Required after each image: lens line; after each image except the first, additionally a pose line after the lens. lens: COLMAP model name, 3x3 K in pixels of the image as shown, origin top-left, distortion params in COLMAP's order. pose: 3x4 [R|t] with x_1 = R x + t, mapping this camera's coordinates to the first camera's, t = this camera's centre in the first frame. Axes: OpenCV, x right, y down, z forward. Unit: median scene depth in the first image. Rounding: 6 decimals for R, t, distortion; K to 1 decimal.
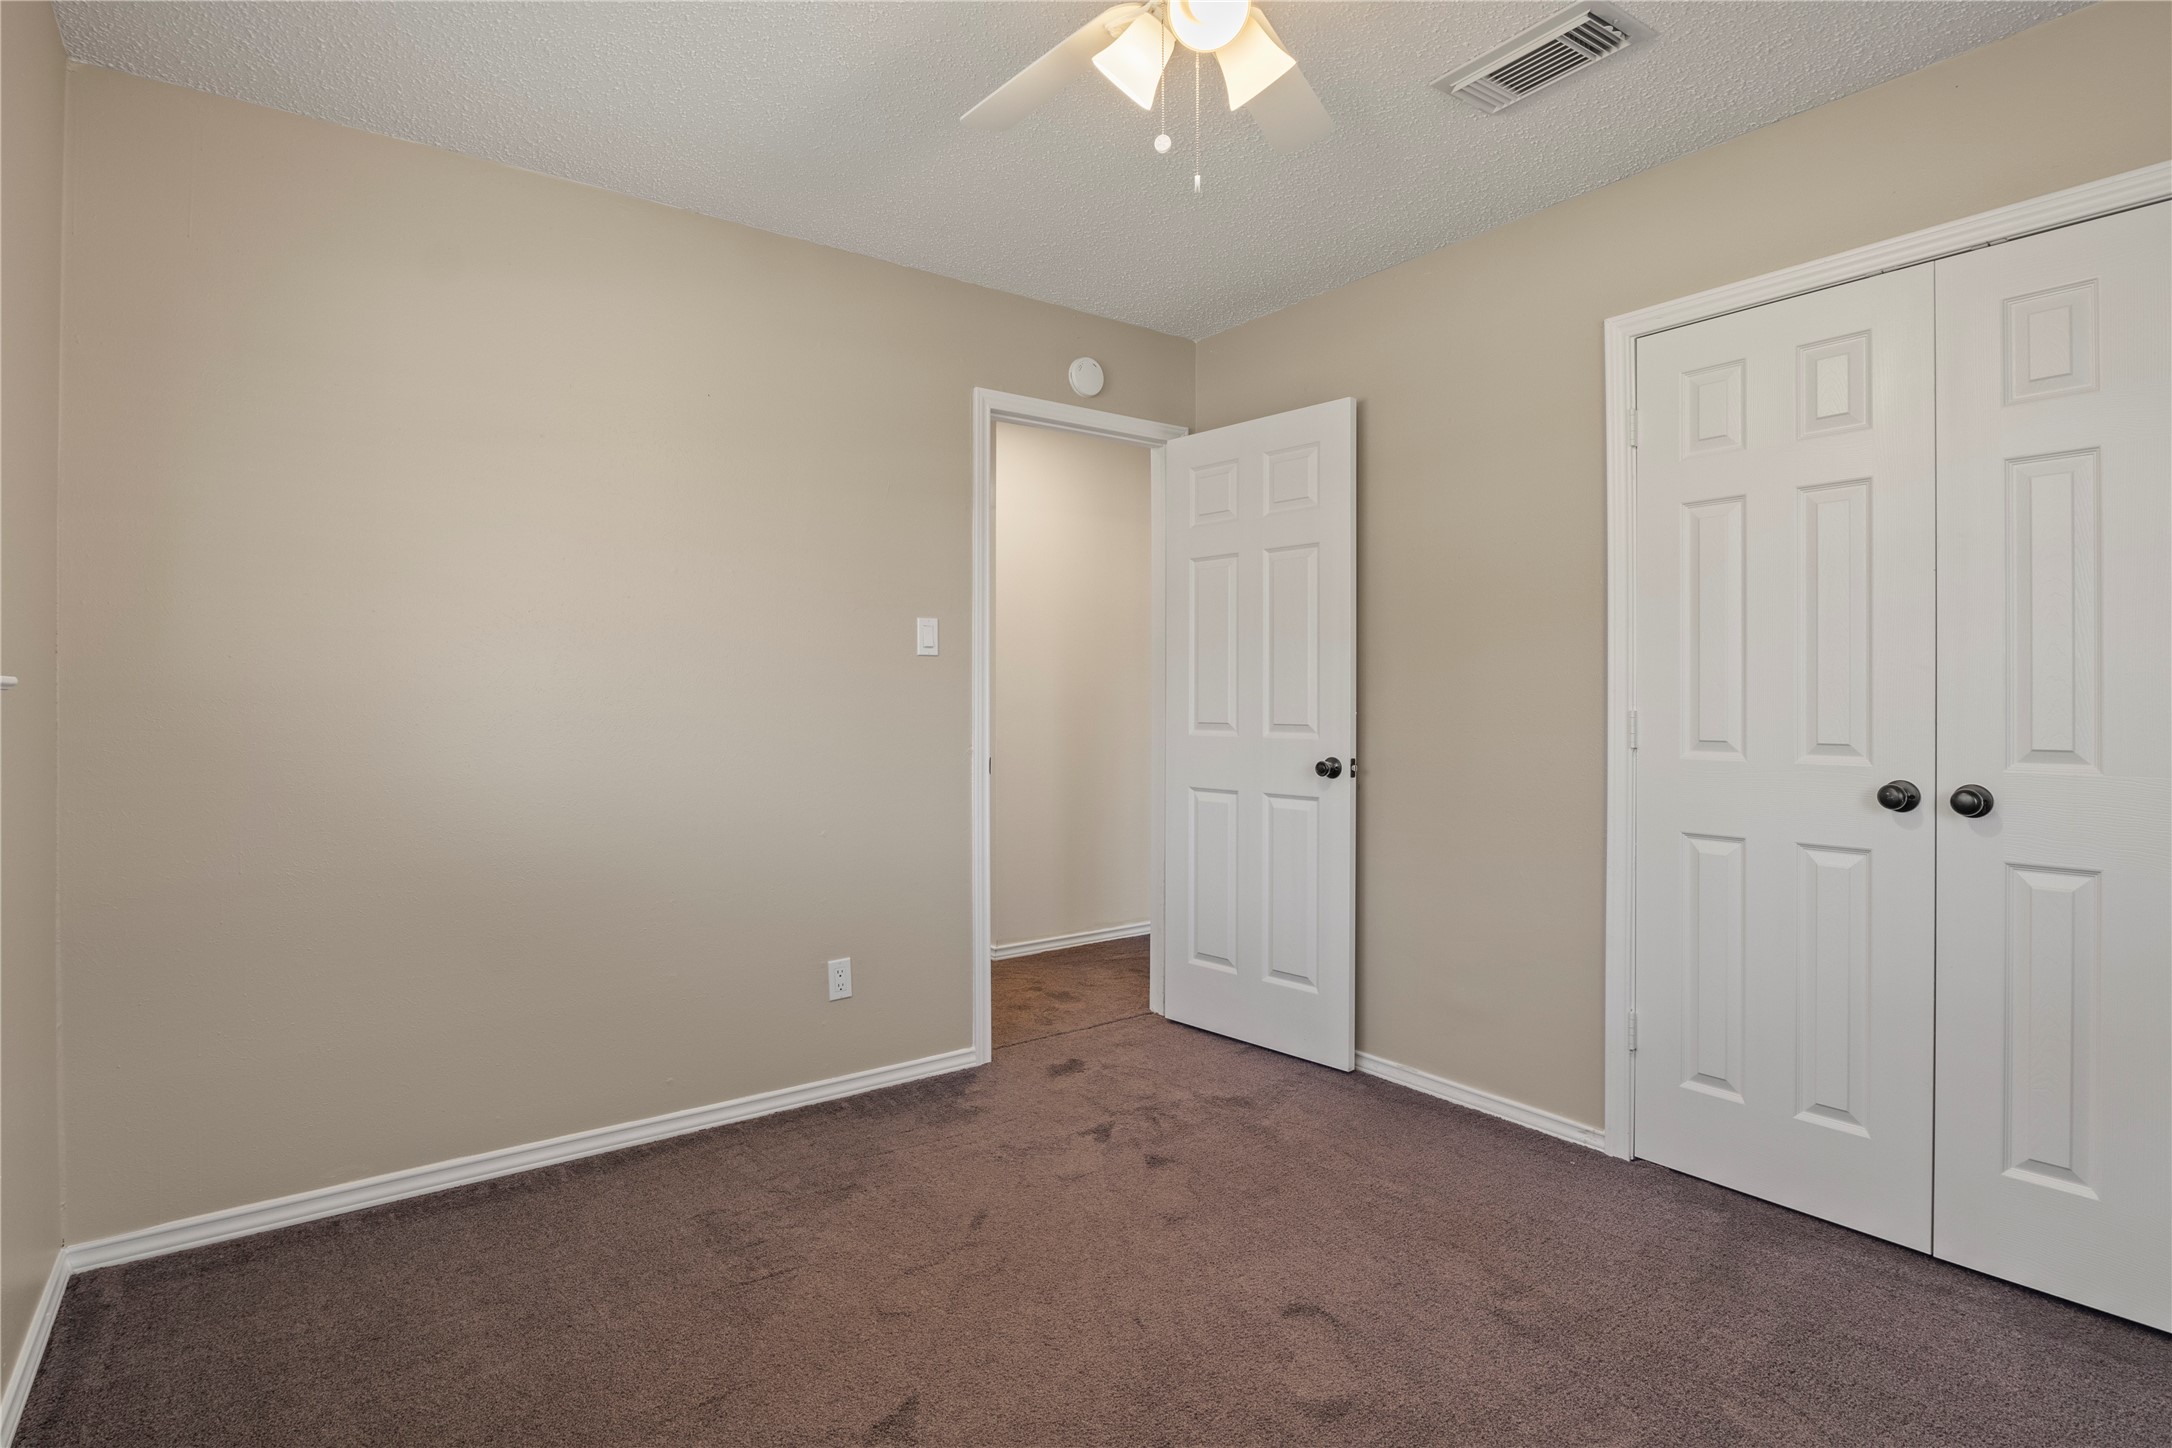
lens RADIAL K [[1089.3, 0, 1082.0], [0, 1089.3, 707.1], [0, 0, 1]] dist [-0.011890, 0.001273]
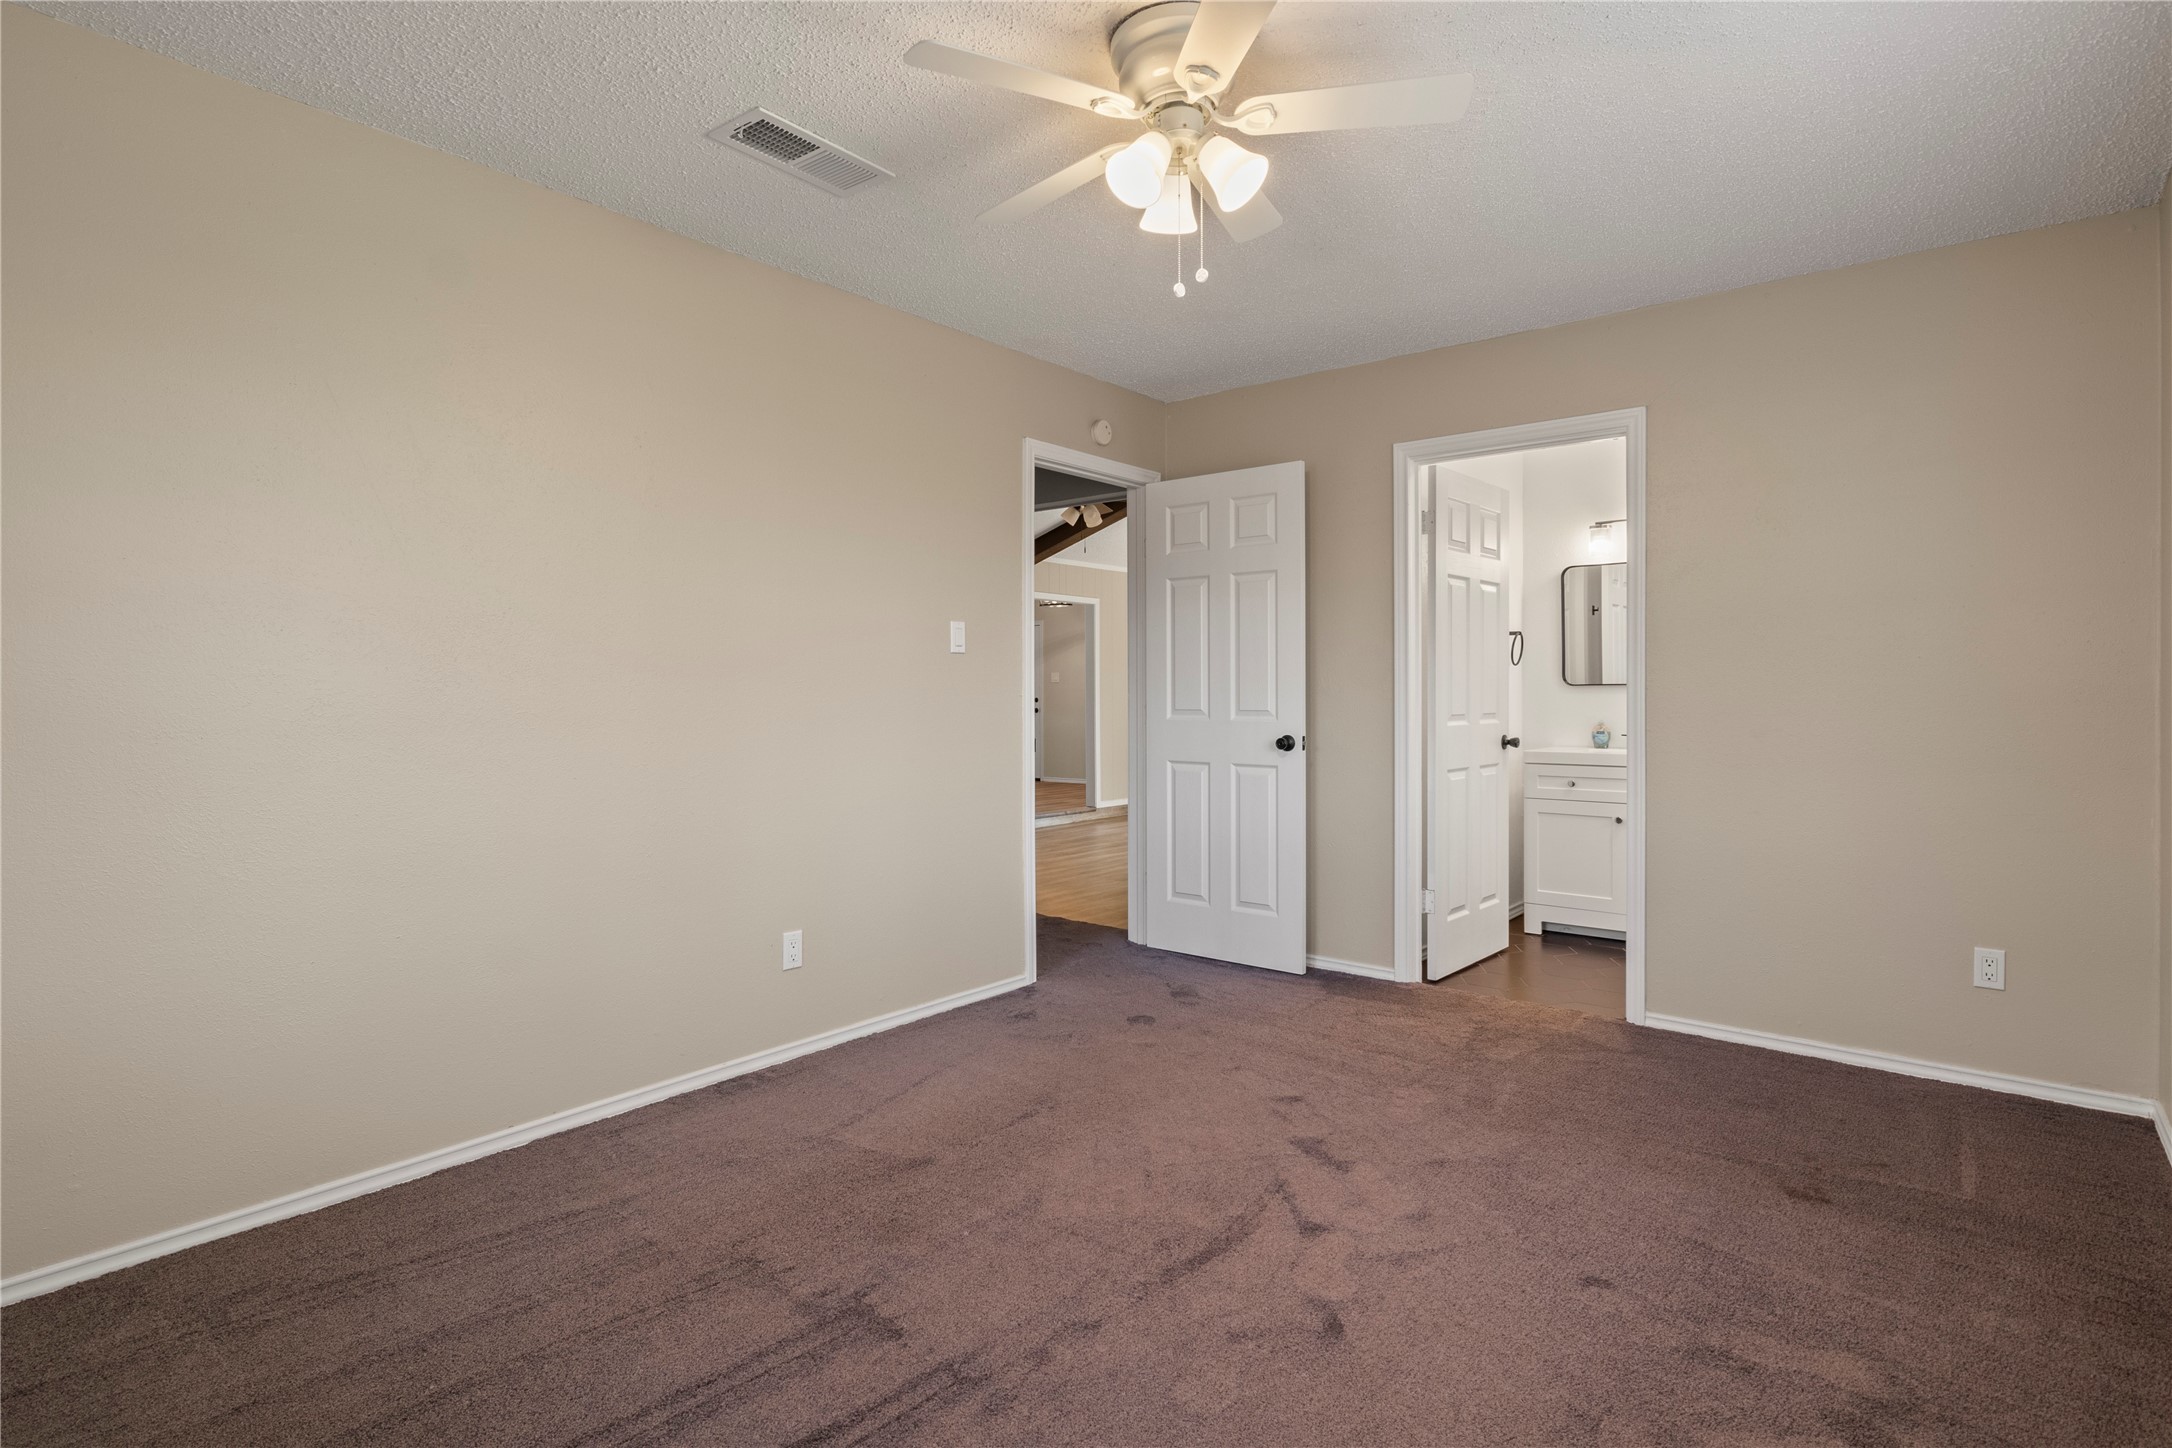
lens RADIAL K [[1089.3, 0, 1095.8], [0, 1089.3, 724.3], [0, 0, 1]] dist [-0.011890, 0.001273]
pose [[0.959450, -0.001953, 0.281872, -0.358113], [-0.000340, 0.999967, 0.008087, 0.022331], [-0.281879, -0.007855, 0.959418, -0.193376]]
